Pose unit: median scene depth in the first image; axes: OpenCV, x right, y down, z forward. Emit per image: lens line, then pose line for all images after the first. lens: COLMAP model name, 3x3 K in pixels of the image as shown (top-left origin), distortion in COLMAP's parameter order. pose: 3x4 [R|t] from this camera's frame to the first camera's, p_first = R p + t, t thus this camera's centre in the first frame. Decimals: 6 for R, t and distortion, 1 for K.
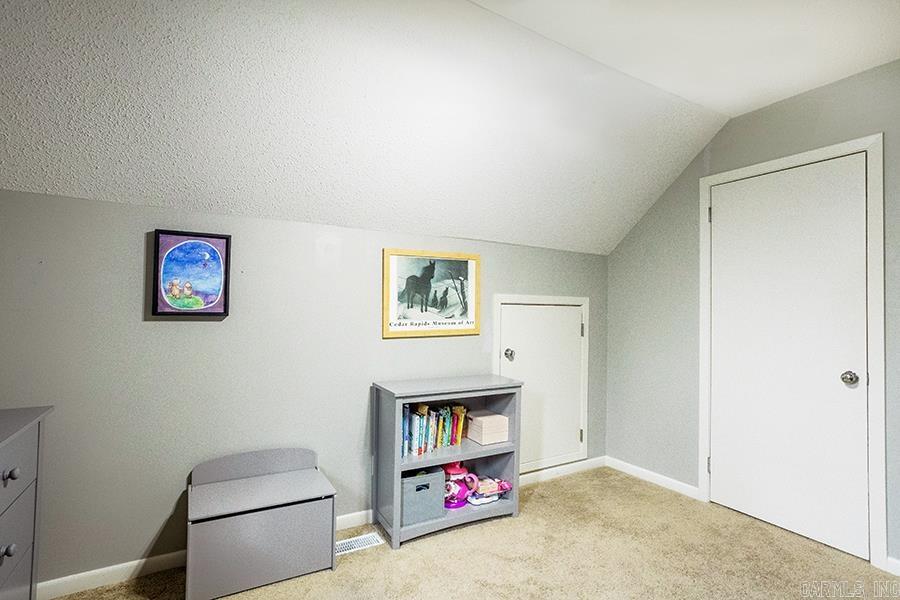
lens RADIAL K [[453.0, 0, 464.0], [0, 453.0, 295.8], [0, 0, 1]] dist [-0.002443, 0.001911]
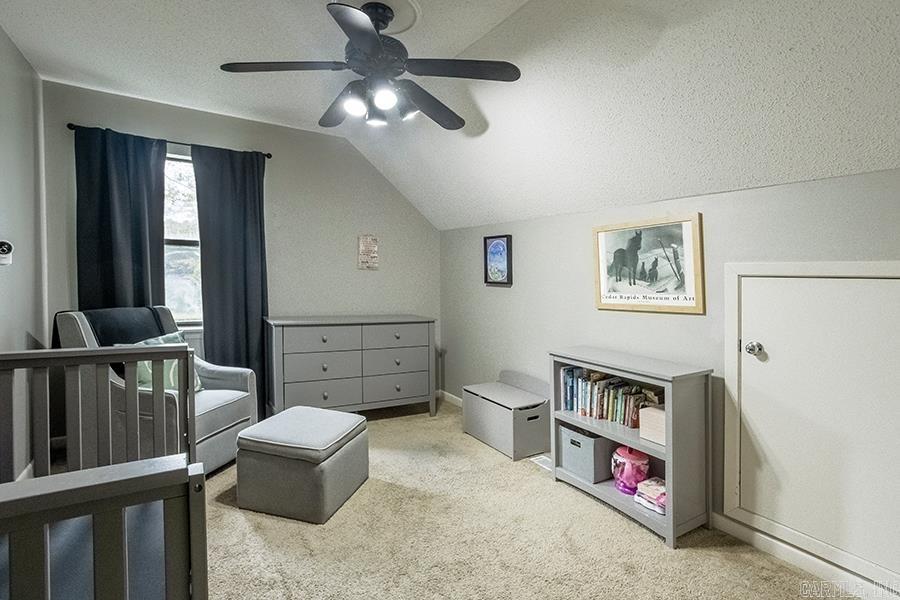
lens RADIAL K [[462.1, 0, 430.2], [0, 462.1, 282.0], [0, 0, 1]] dist [-0.001275, 0.000821]
pose [[0.014339, -0.001914, -0.999895, 0.884801], [0.007938, 0.999967, -0.001800, 0.027859], [0.999866, -0.007911, 0.014353, 0.550369]]
